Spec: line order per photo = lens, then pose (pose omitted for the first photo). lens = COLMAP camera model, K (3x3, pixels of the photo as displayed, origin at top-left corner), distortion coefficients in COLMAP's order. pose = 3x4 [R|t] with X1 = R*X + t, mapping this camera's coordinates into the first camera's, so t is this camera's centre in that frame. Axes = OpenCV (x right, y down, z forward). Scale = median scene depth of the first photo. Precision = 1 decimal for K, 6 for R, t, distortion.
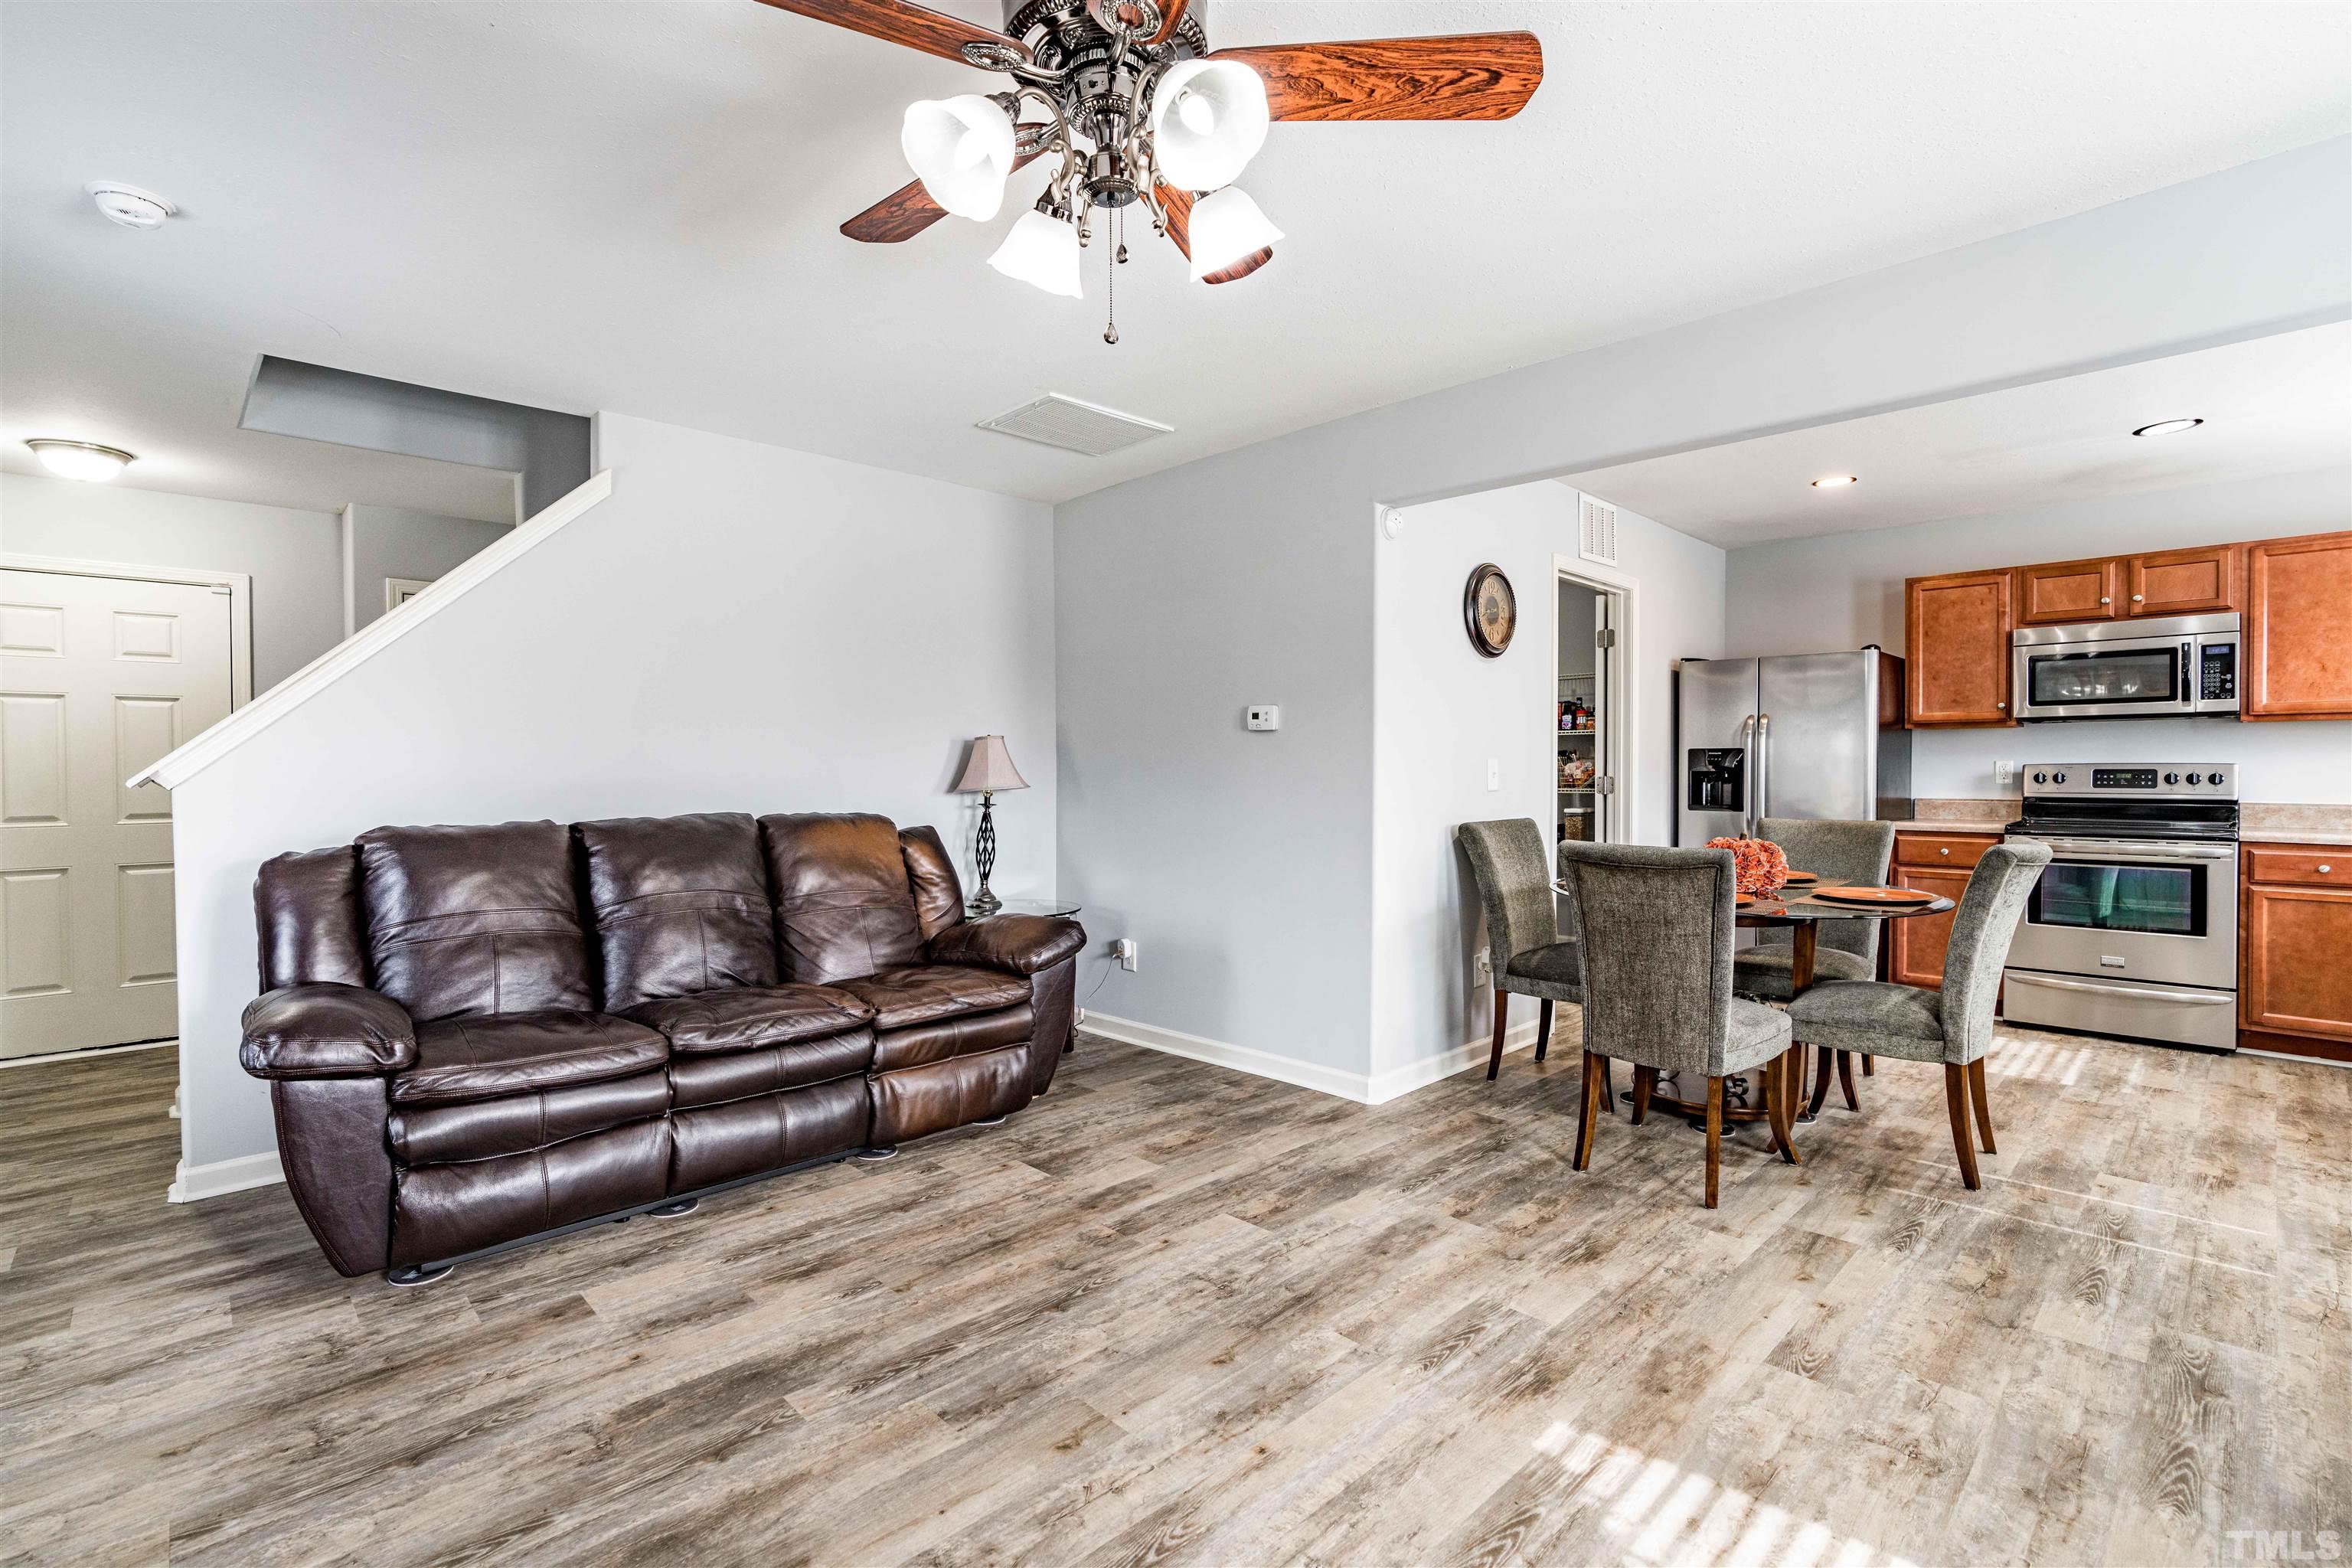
lens RADIAL K [[1075.7, 0, 1178.4], [0, 1075.7, 779.1], [0, 0, 1]] dist [-0.026513, 0.005341]
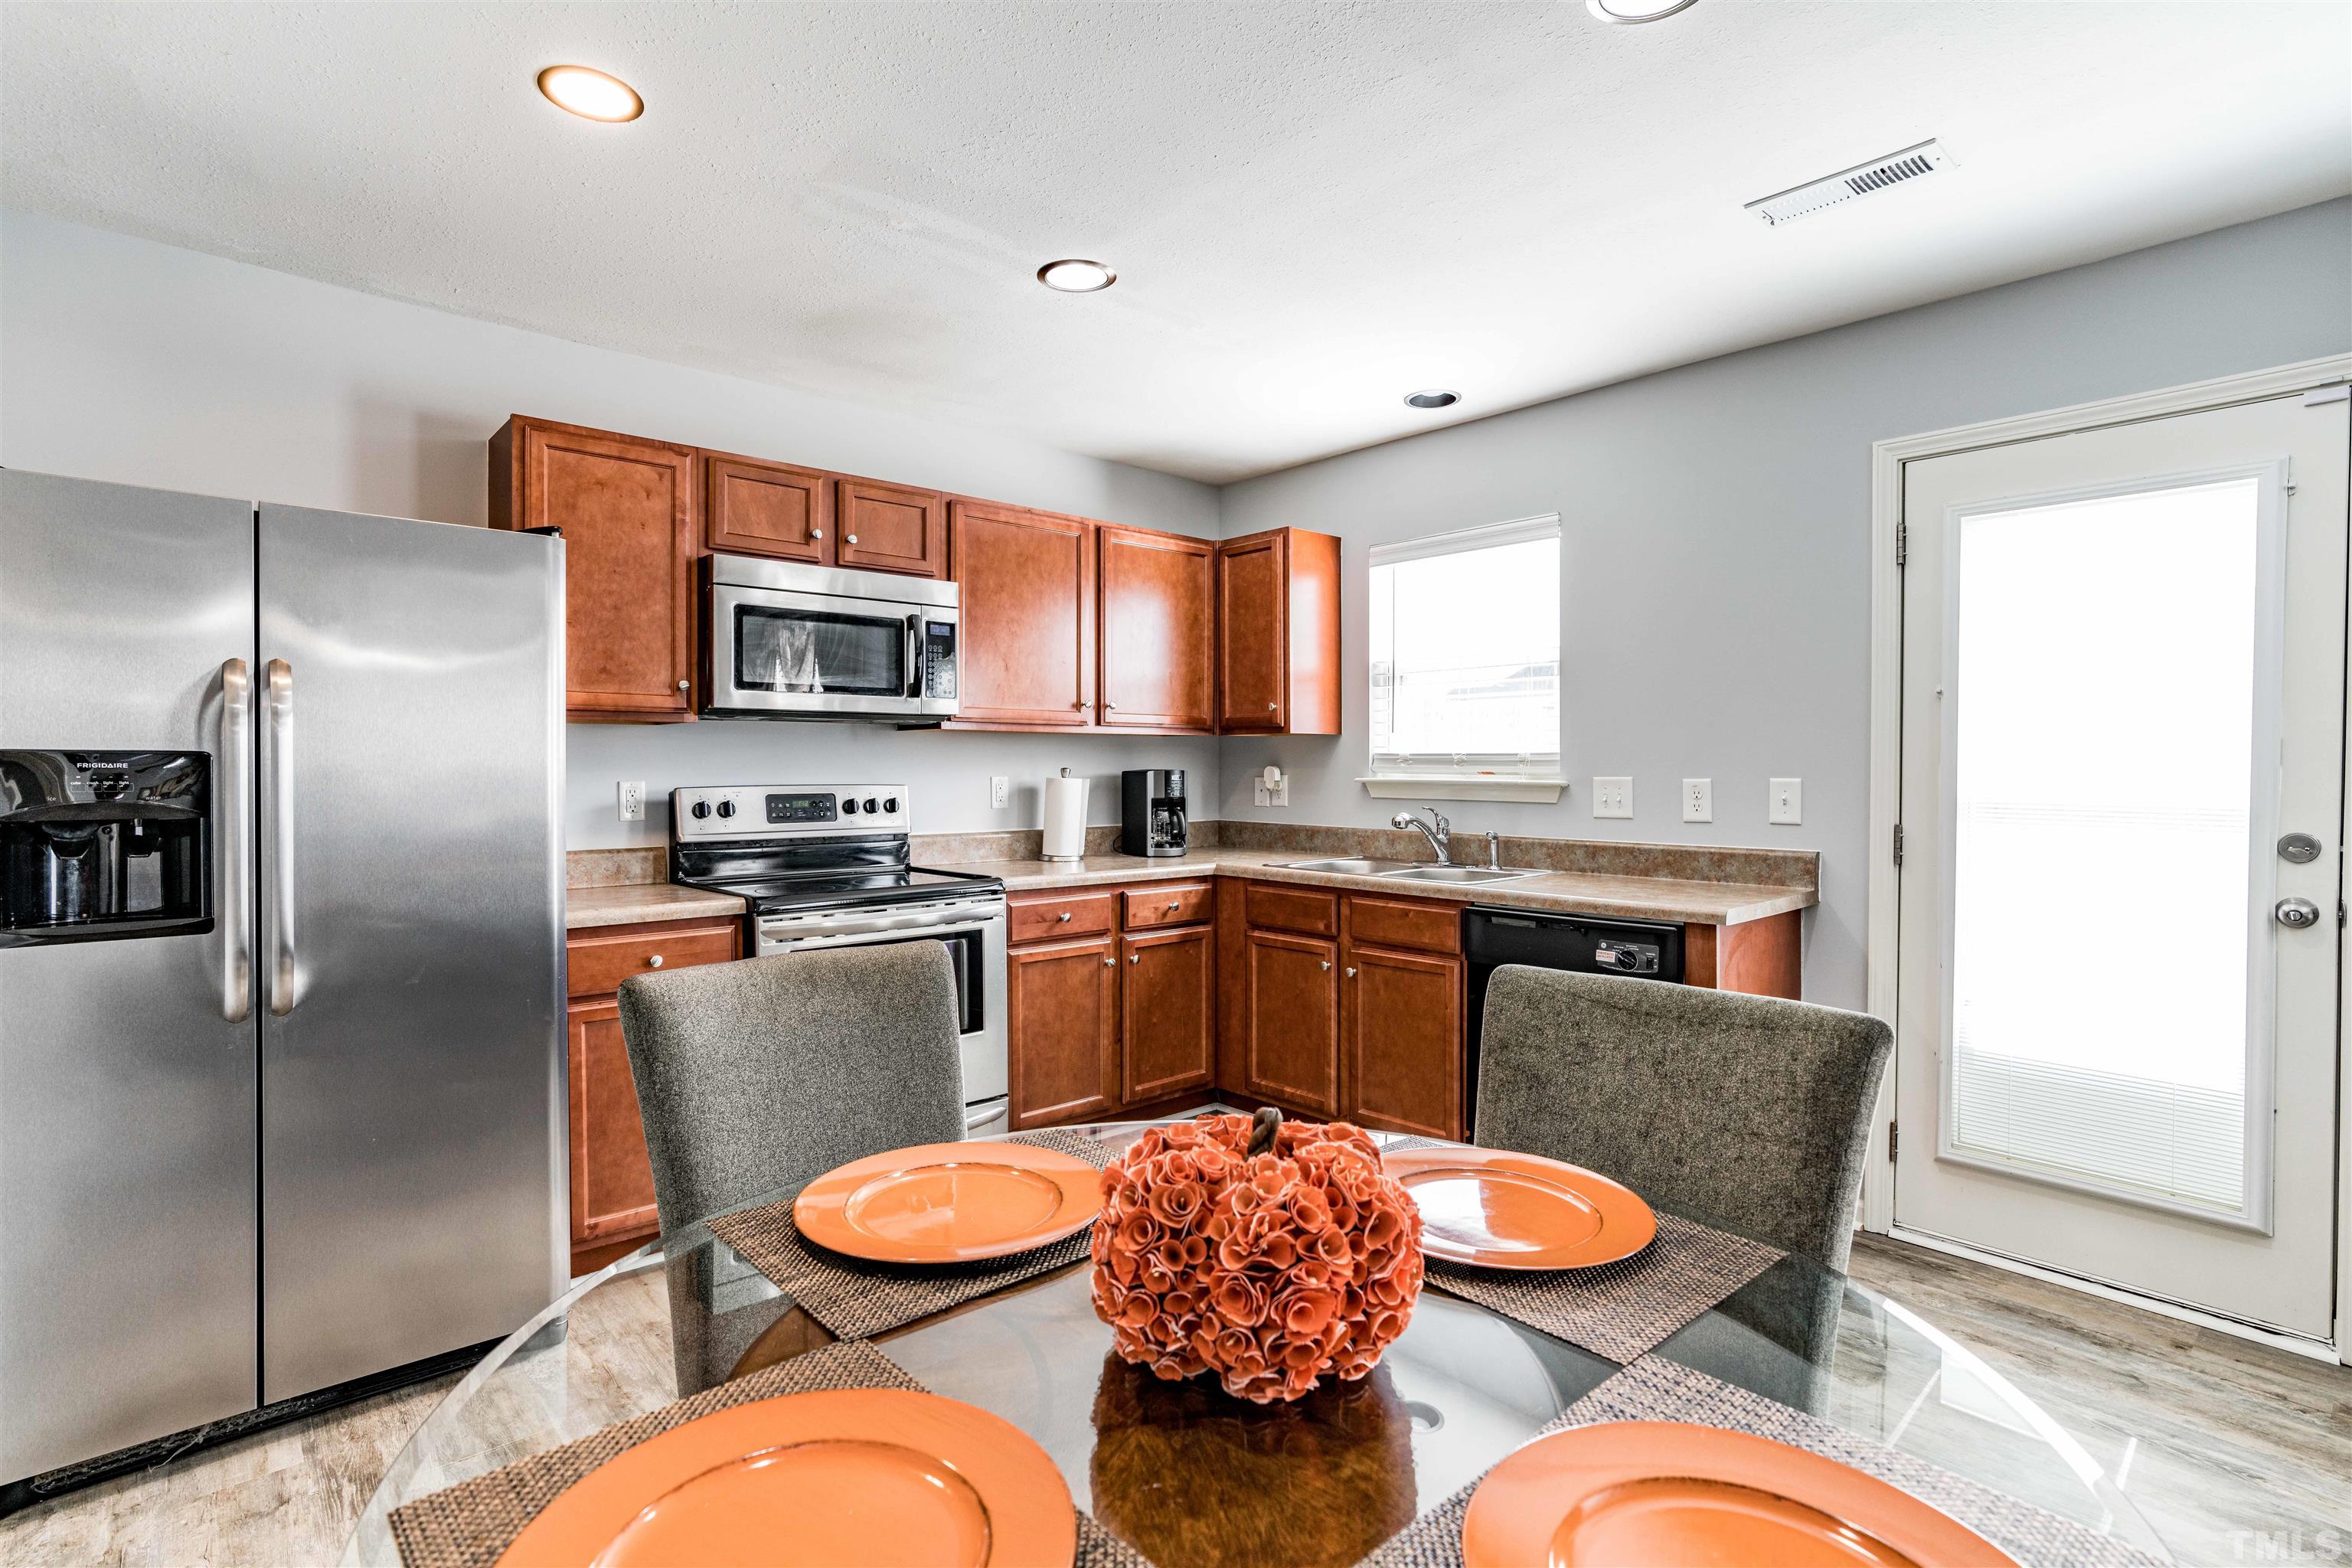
lens RADIAL K [[1130.5, 0, 1177.3], [0, 1130.5, 774.6], [0, 0, 1]] dist [-0.000822, 0.000145]
pose [[0.067680, -0.002085, 0.997705, 0.113255], [0.012109, 0.999926, 0.001268, -0.011367], [-0.997634, 0.011995, 0.067700, 0.412607]]
